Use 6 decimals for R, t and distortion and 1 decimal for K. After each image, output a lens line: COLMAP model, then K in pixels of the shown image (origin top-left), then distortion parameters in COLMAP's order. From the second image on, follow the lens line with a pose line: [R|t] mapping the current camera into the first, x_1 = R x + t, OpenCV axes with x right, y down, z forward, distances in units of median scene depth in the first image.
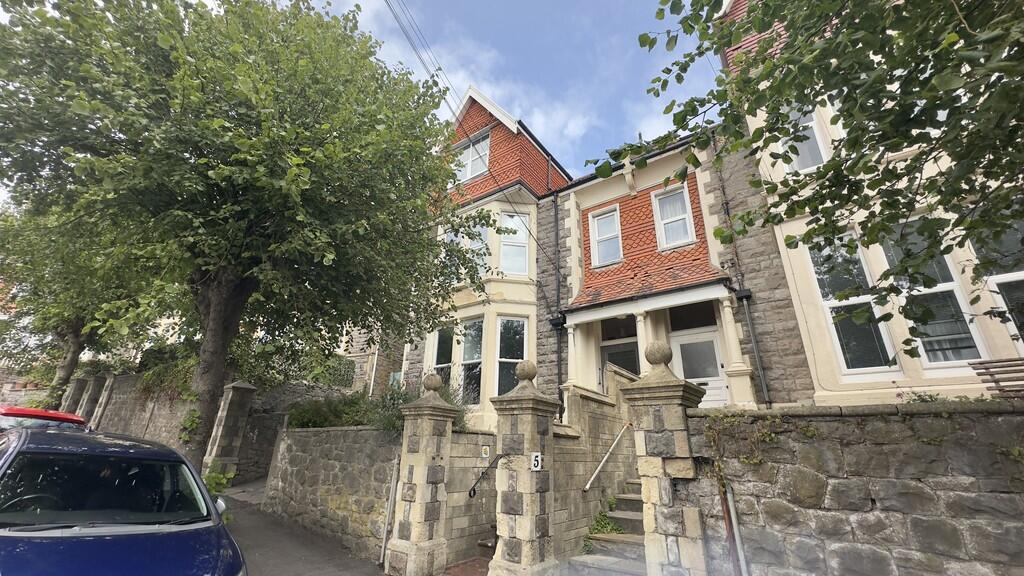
lens RADIAL K [[409.4, 0, 509.9], [0, 409.4, 288.5], [0, 0, 1]] dist [-0.003388, 0.000493]
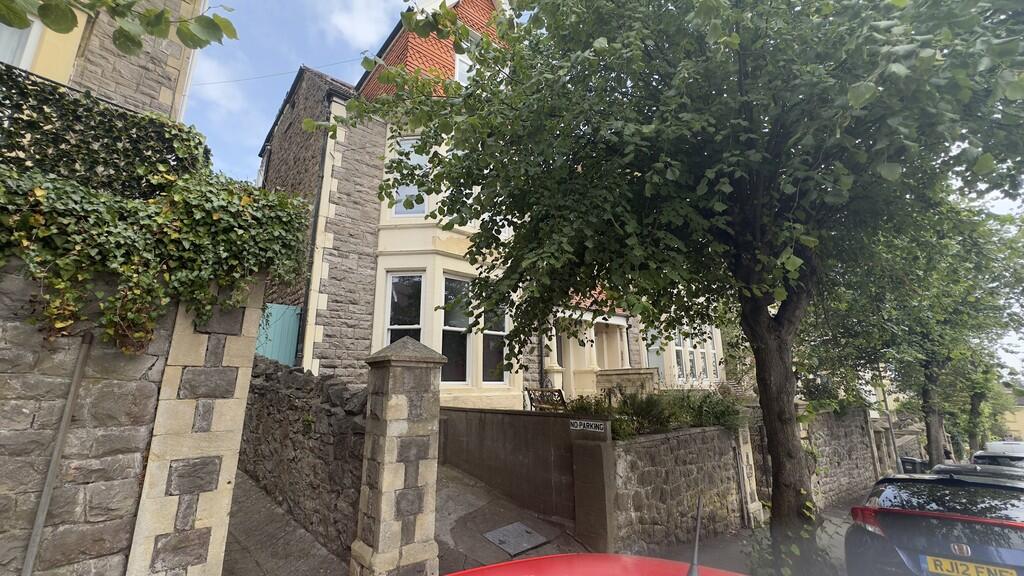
lens RADIAL K [[409.4, 0, 509.9], [0, 409.4, 288.5], [0, 0, 1]] dist [-0.003388, 0.000493]
pose [[0.237665, 0.197842, 0.950986, -1.421686], [-0.352863, 0.929738, -0.105236, 0.259174], [-0.904988, -0.310557, 0.290777, 1.133950]]
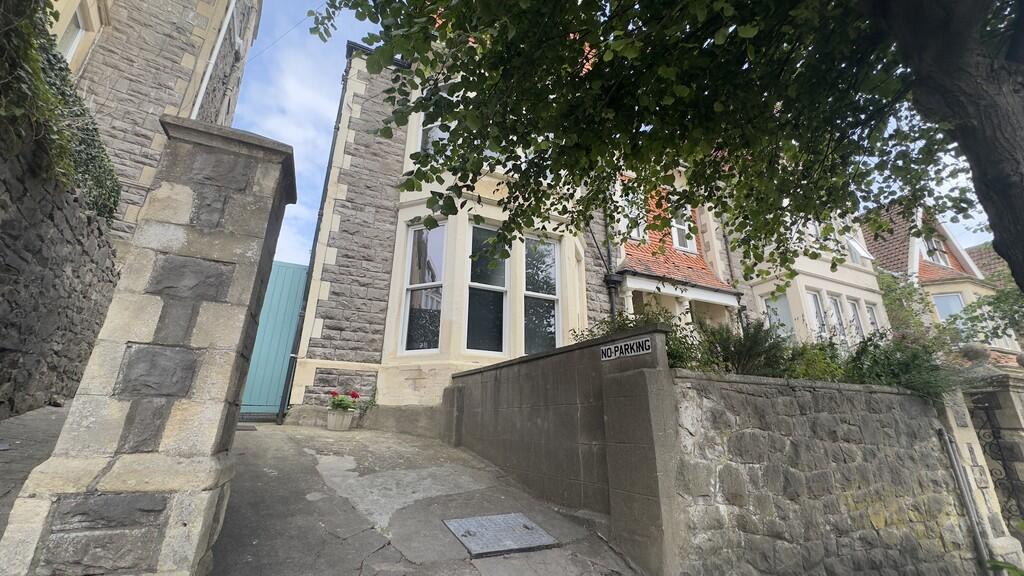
lens RADIAL K [[409.4, 0, 509.9], [0, 409.4, 288.5], [0, 0, 1]] dist [-0.003388, 0.000493]
pose [[0.490087, 0.268388, 0.829327, -1.054952], [-0.325071, 0.939058, -0.111800, 0.397919], [-0.808792, -0.214798, 0.547465, 1.014686]]
